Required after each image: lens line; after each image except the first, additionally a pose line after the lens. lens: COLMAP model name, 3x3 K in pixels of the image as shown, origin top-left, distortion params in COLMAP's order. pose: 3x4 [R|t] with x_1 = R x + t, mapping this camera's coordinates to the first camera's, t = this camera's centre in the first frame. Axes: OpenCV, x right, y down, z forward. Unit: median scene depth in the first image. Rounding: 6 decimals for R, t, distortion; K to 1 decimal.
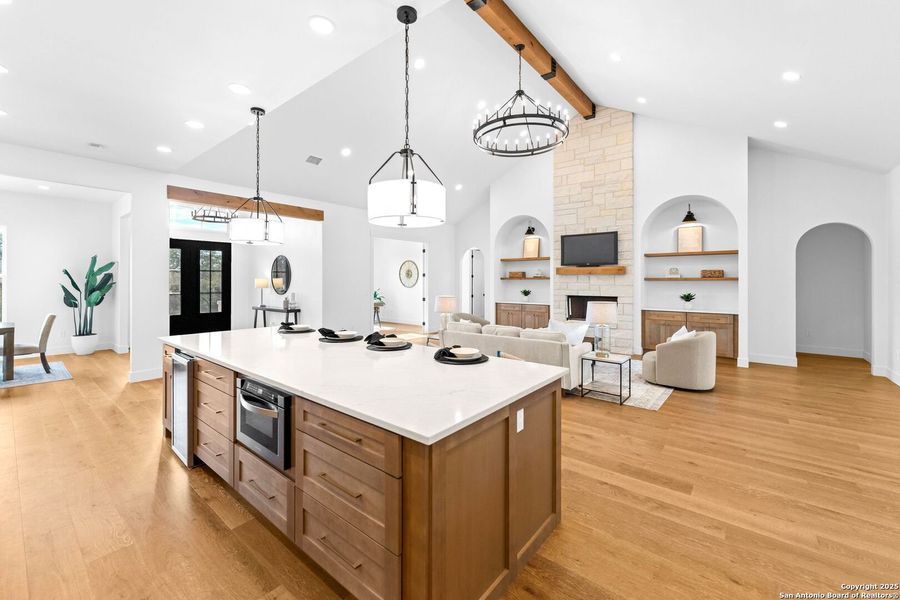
lens RADIAL K [[366.3, 0, 450.6], [0, 366.3, 284.2], [0, 0, 1]] dist [-0.000831, -0.000395]
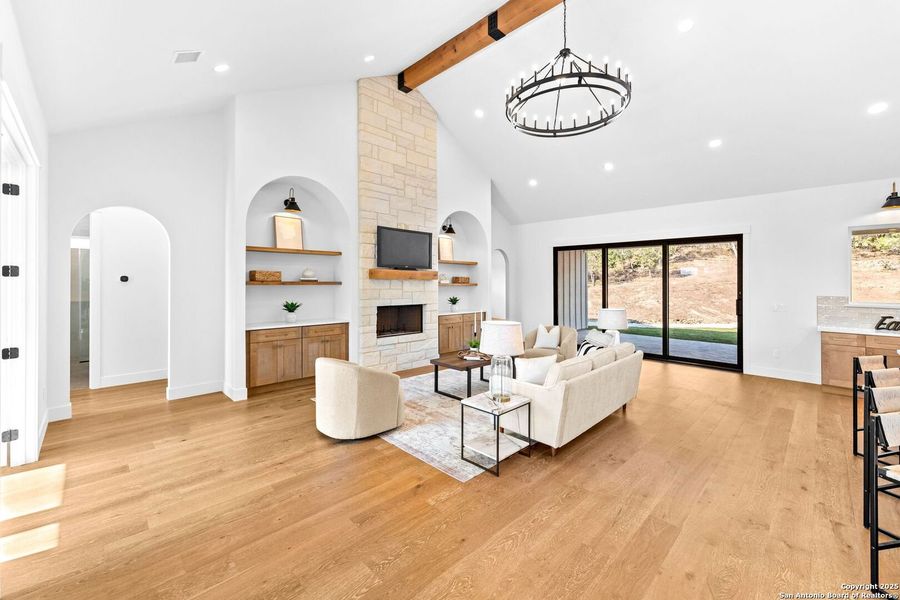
lens RADIAL K [[366.3, 0, 450.6], [0, 366.3, 284.2], [0, 0, 1]] dist [-0.000831, -0.000395]
pose [[0.108039, -0.007696, 0.994117, -0.455256], [0.000770, 0.999970, 0.007658, -0.023332], [-0.994146, -0.000062, 0.108041, 0.852682]]
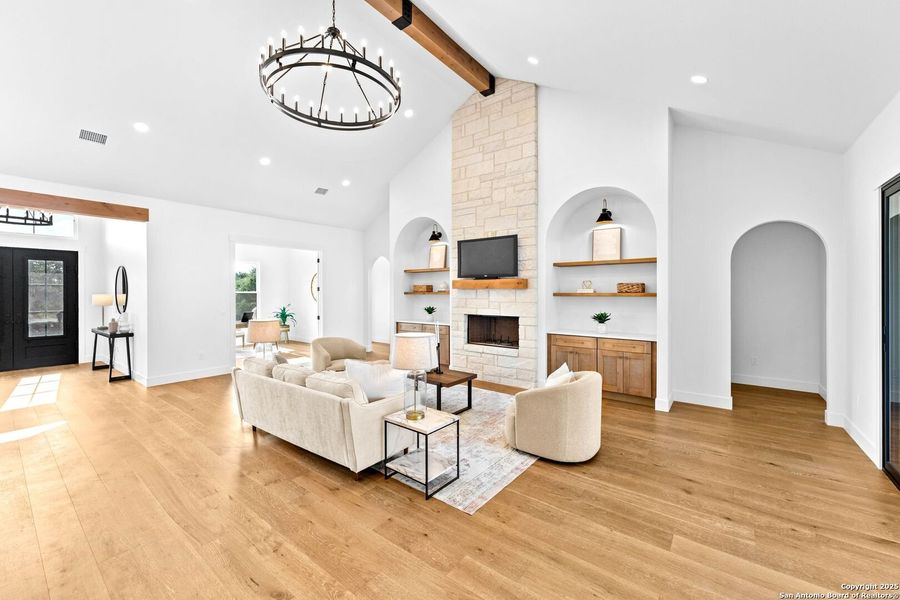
lens RADIAL K [[359.2, 0, 446.4], [0, 359.2, 298.0], [0, 0, 1]] dist [-0.001602, -0.000401]
pose [[0.999789, -0.003518, 0.020241, 0.285885], [0.003371, 0.999968, 0.007280, -0.013151], [-0.020266, -0.007210, 0.999769, 0.223921]]
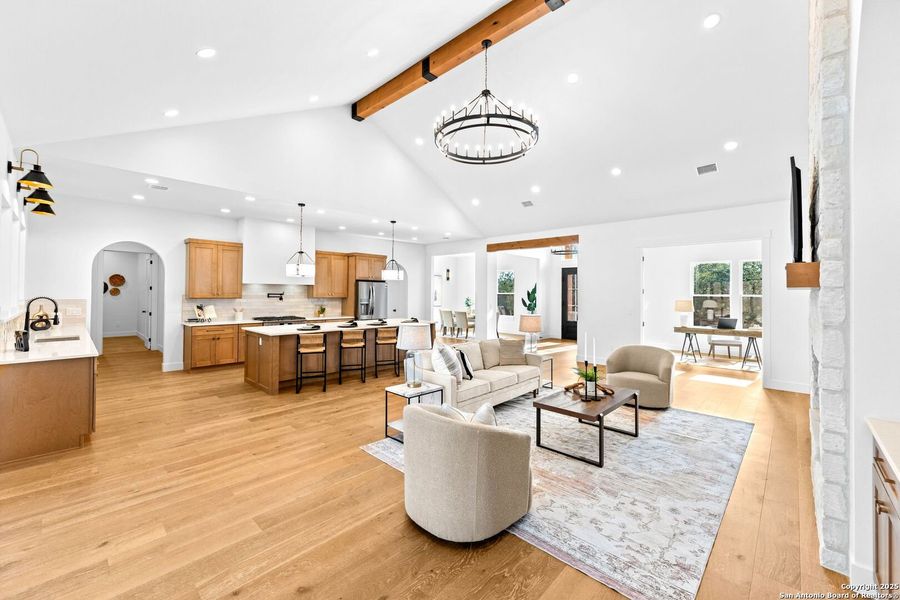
lens RADIAL K [[359.2, 0, 446.4], [0, 359.2, 298.0], [0, 0, 1]] dist [-0.001602, -0.000401]
pose [[-0.074931, 0.009379, -0.997145, 0.791508], [-0.016282, 0.999811, 0.010627, -0.015863], [0.997056, 0.017032, -0.074764, 0.713078]]
